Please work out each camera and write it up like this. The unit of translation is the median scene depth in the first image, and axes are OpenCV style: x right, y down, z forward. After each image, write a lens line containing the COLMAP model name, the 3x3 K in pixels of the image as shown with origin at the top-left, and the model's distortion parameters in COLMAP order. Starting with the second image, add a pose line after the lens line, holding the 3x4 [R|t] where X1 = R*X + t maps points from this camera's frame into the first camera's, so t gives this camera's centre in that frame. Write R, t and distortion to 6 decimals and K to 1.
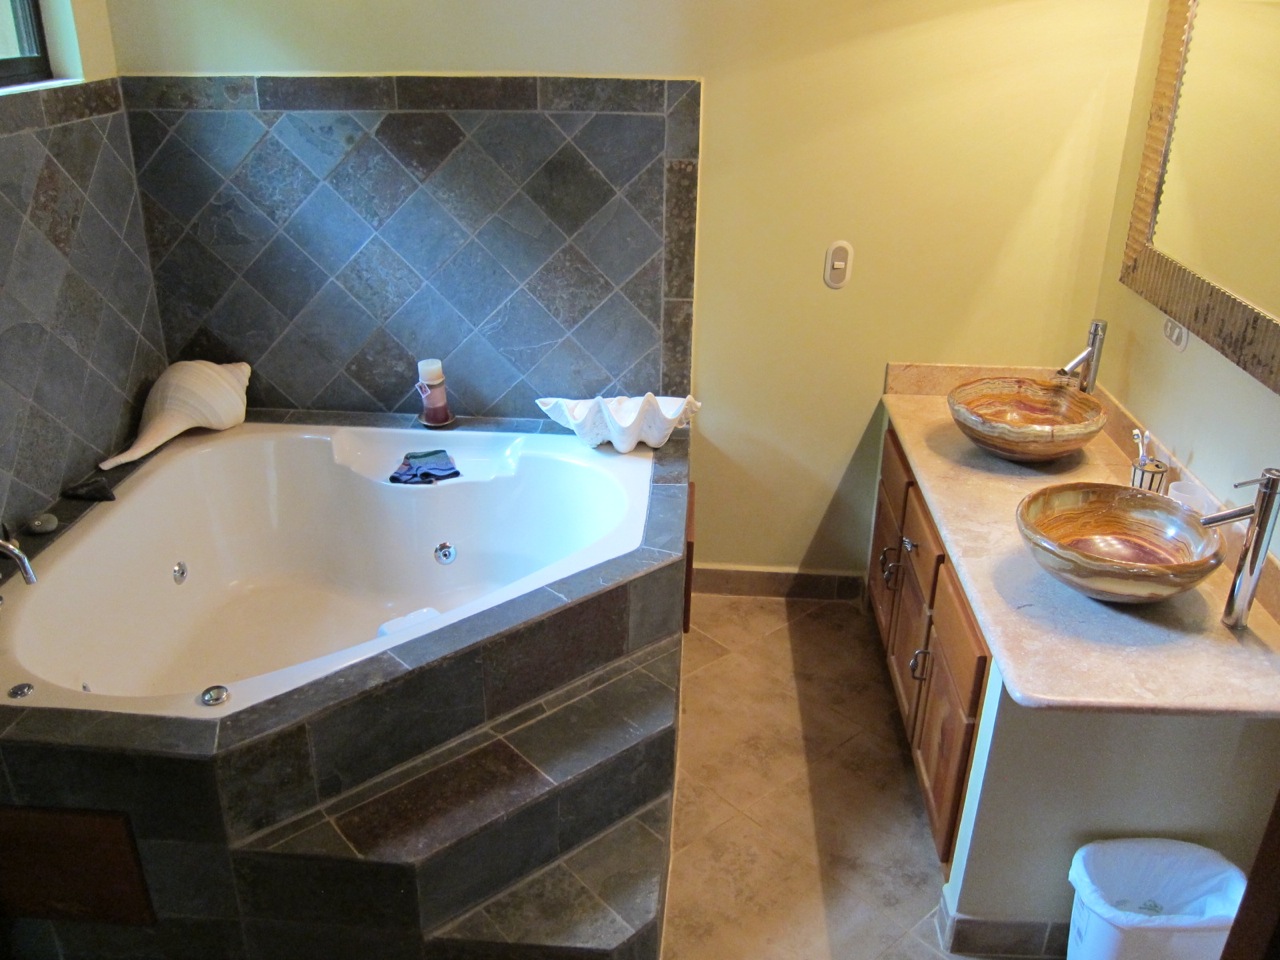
lens RADIAL K [[1068.7, 0, 638.8], [0, 1068.7, 480.7], [0, 0, 1]] dist [-0.063680, 0.024628]
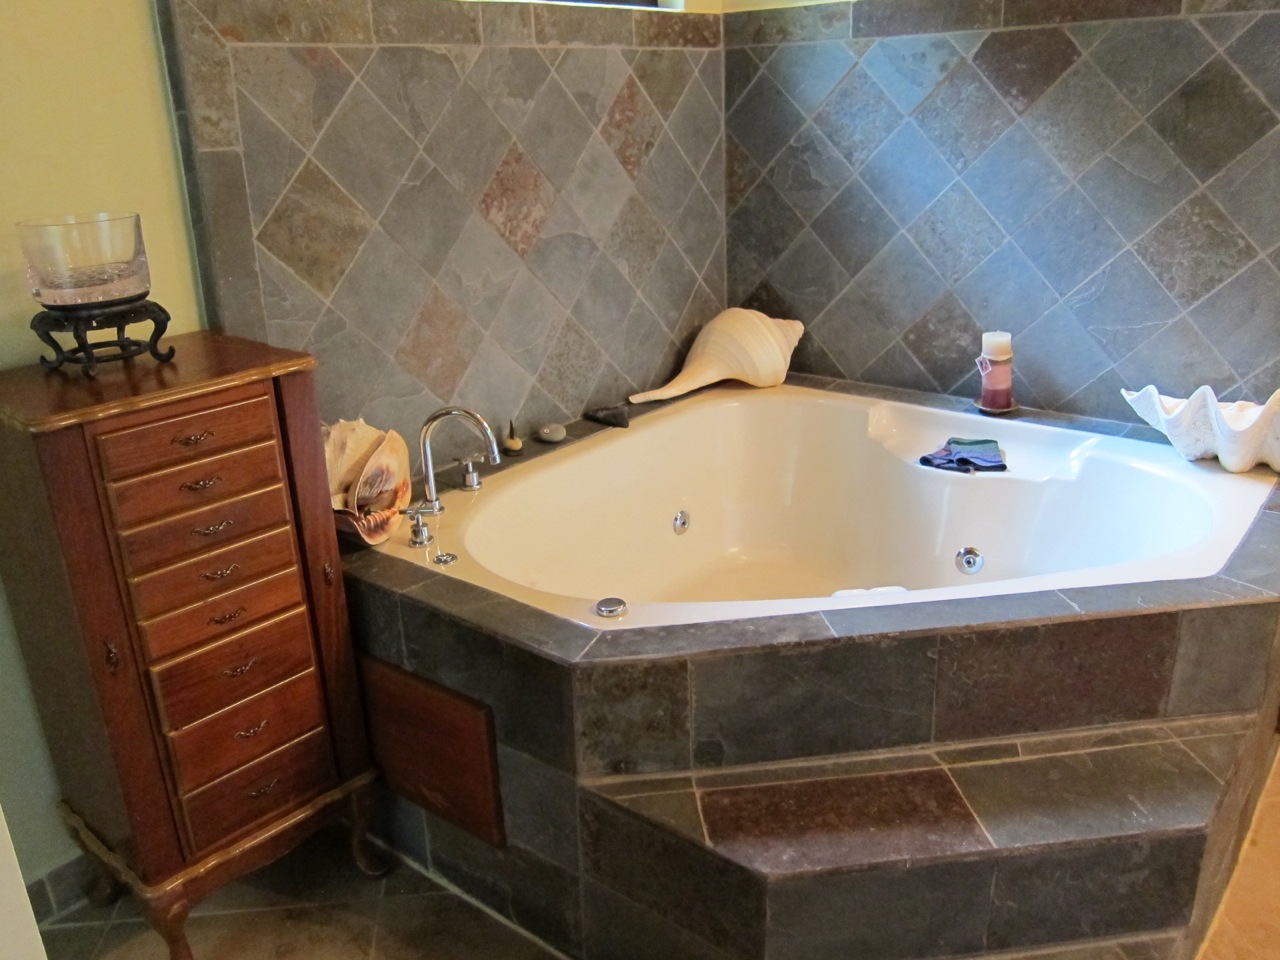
lens RADIAL K [[1068.7, 0, 641.5], [0, 1068.7, 484.0], [0, 0, 1]] dist [-0.063680, 0.024628]
pose [[0.817018, 0.154079, -0.555644, 0.060840], [-0.197742, 0.980070, -0.018987, 0.082725], [0.541645, 0.125387, 0.831203, 0.198714]]
